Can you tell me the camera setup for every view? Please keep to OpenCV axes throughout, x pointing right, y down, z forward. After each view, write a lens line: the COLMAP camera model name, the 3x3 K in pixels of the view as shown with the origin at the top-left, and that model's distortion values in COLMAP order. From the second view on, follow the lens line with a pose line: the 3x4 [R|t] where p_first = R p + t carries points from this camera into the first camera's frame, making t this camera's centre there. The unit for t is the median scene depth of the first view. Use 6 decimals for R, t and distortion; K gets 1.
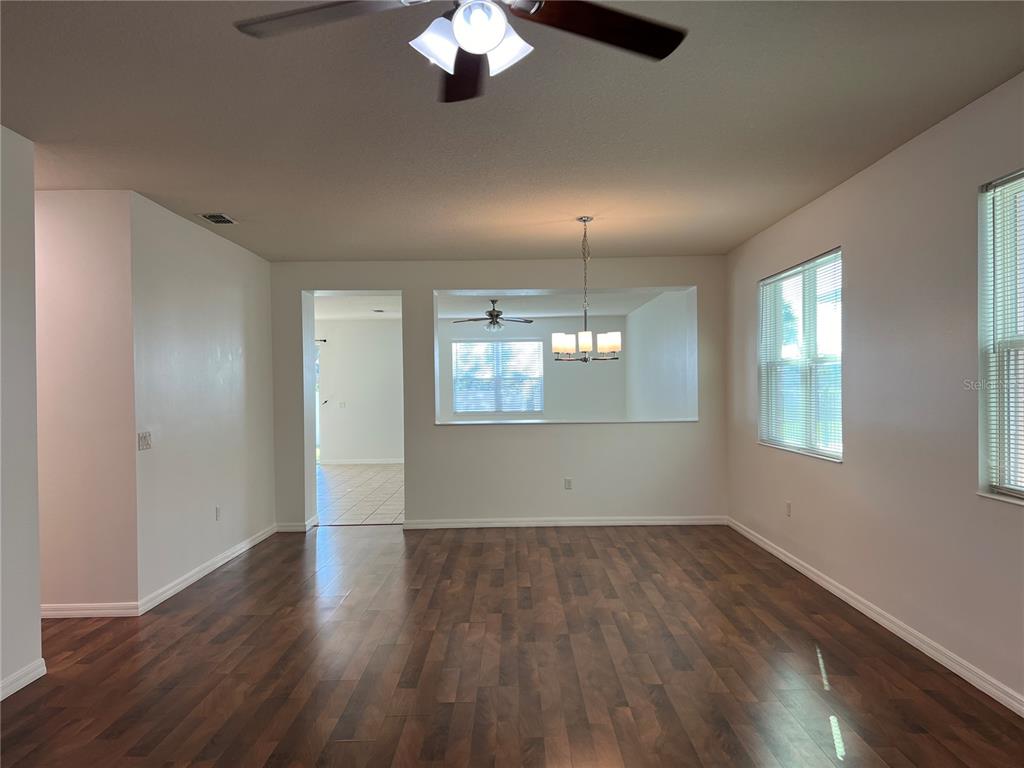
lens RADIAL K [[760.9, 0, 512.0], [0, 760.9, 384.0], [0, 0, 1]] dist [0.122892, -0.172419]
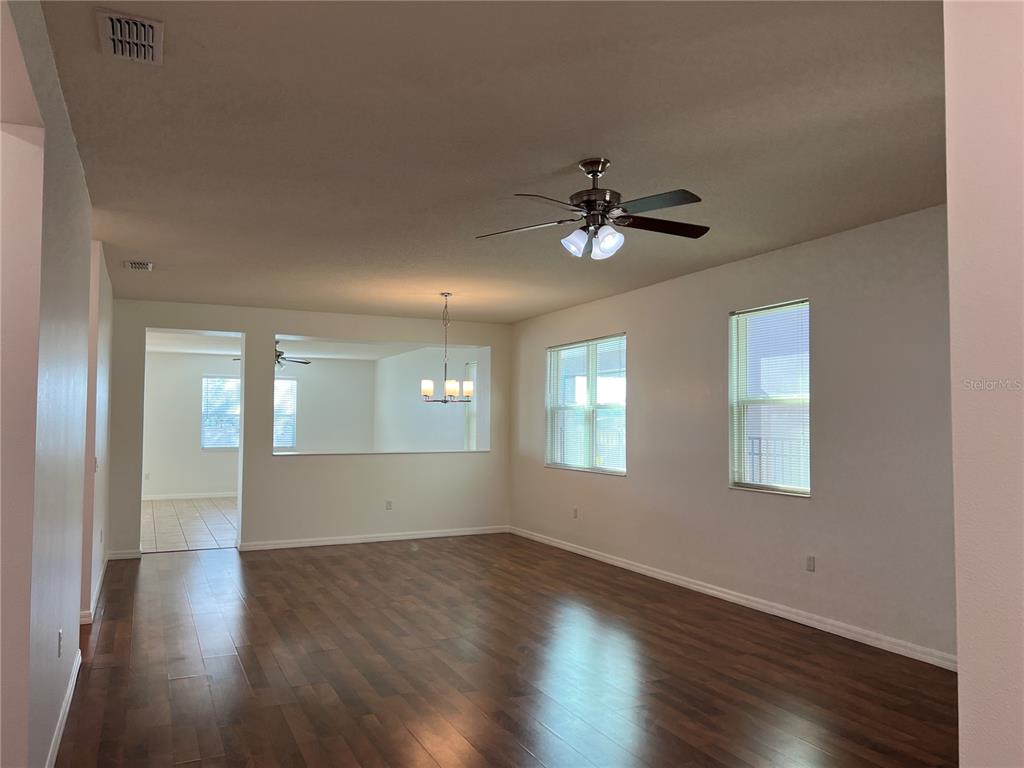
lens RADIAL K [[760.9, 0, 512.0], [0, 760.9, 384.0], [0, 0, 1]] dist [0.122892, -0.172419]
pose [[0.904101, 0.039896, 0.425453, -0.290992], [-0.017525, 0.998256, -0.056369, 0.007842], [-0.426960, 0.043507, 0.903223, -0.180654]]
